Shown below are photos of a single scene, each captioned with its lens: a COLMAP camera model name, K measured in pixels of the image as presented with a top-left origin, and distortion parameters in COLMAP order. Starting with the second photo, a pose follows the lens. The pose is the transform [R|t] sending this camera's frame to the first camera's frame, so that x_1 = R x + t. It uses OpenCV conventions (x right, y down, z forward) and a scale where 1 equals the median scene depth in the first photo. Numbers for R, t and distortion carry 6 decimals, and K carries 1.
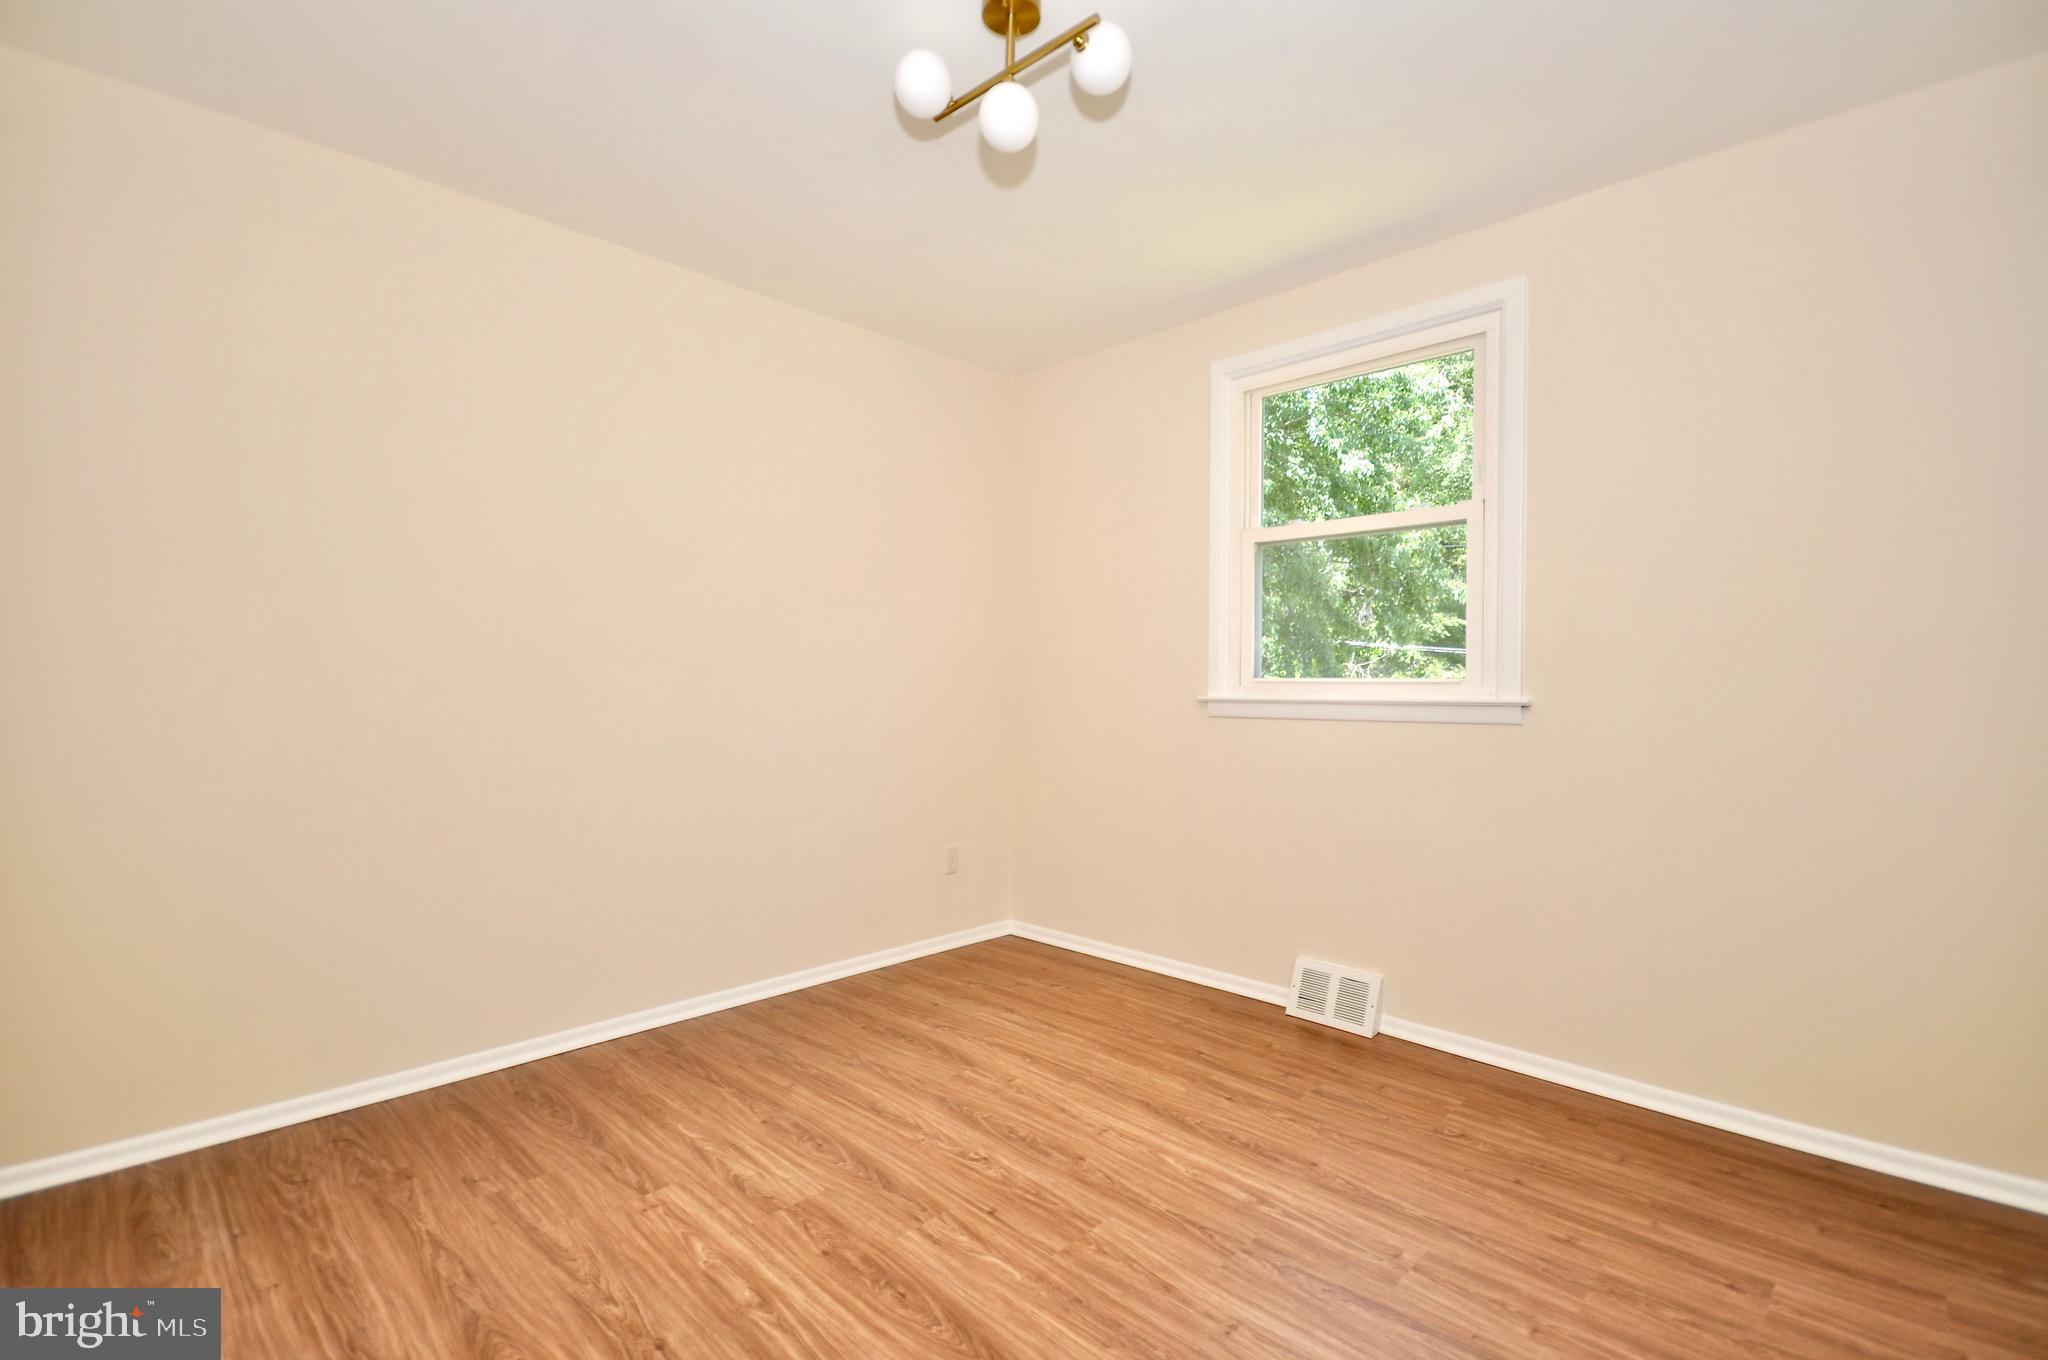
lens RADIAL K [[958.0, 0, 1028.4], [0, 958.0, 683.3], [0, 0, 1]] dist [0.002597, -0.000657]
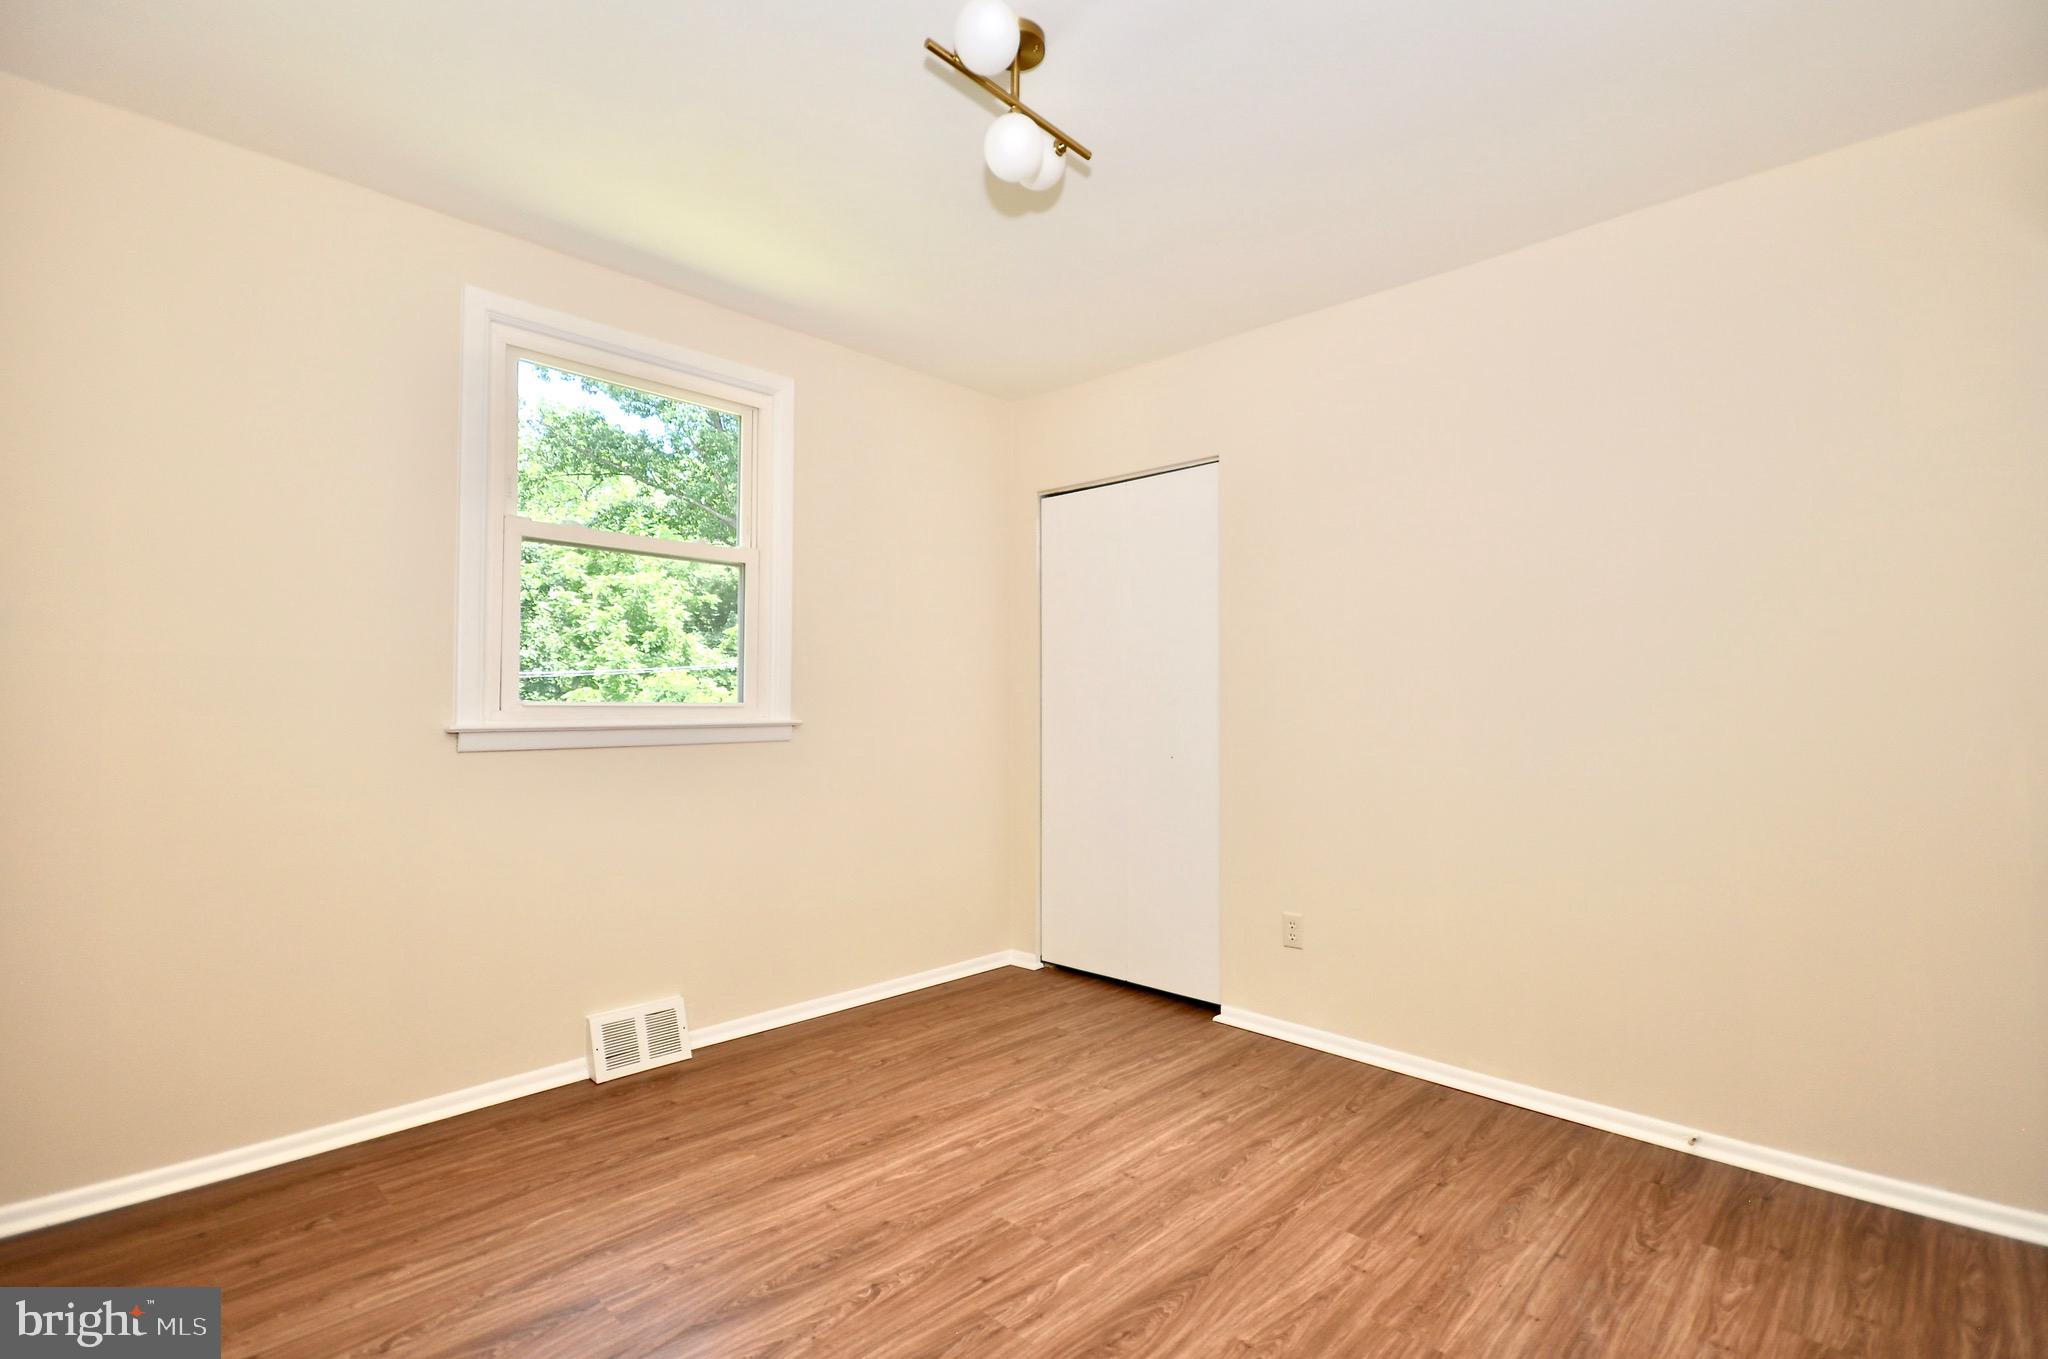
lens RADIAL K [[958.0, 0, 1028.4], [0, 958.0, 682.8], [0, 0, 1]] dist [0.002597, -0.000657]
pose [[-0.032826, 0.018026, 0.999299, -0.975977], [-0.003125, 0.999831, -0.018138, -0.012976], [-0.999456, -0.003718, -0.032764, 0.982186]]
